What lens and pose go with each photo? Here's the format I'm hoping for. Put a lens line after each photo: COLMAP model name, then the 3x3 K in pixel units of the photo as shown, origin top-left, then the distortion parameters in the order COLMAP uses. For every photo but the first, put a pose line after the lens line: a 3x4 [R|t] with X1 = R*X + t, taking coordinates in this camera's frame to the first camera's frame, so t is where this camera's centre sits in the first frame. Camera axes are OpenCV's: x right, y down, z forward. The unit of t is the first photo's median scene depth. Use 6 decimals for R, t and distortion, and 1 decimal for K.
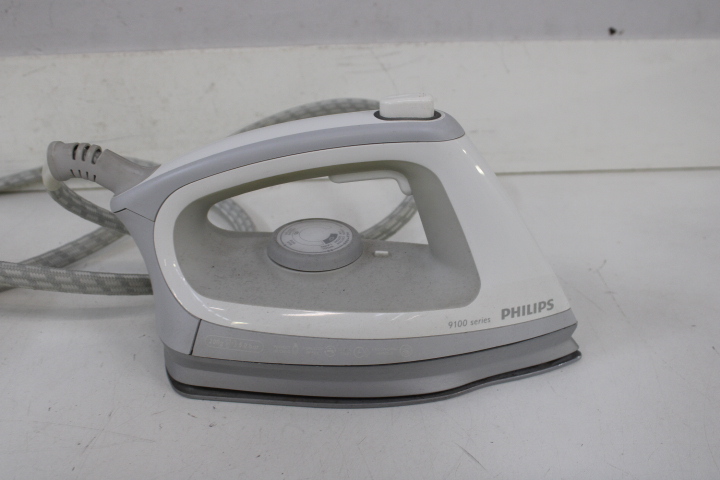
lens RADIAL K [[780.6, 0, 359.5], [0, 780.6, 231.9], [0, 0, 1]] dist [-0.168538, 0.188789]
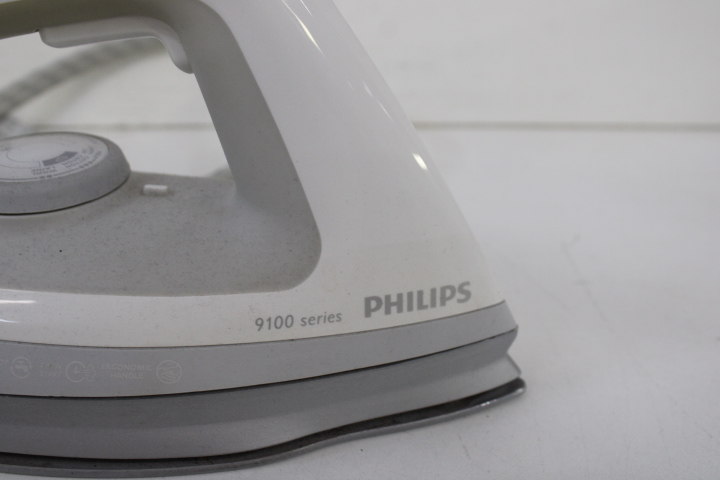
lens RADIAL K [[780.6, 0, 359.5], [0, 780.6, 231.9], [0, 0, 1]] dist [-0.168538, 0.188789]
pose [[0.999488, 0.025432, 0.019399, 0.166938], [-0.025276, 0.999646, -0.008271, 0.060189], [-0.019602, 0.007776, 0.999778, 0.477167]]
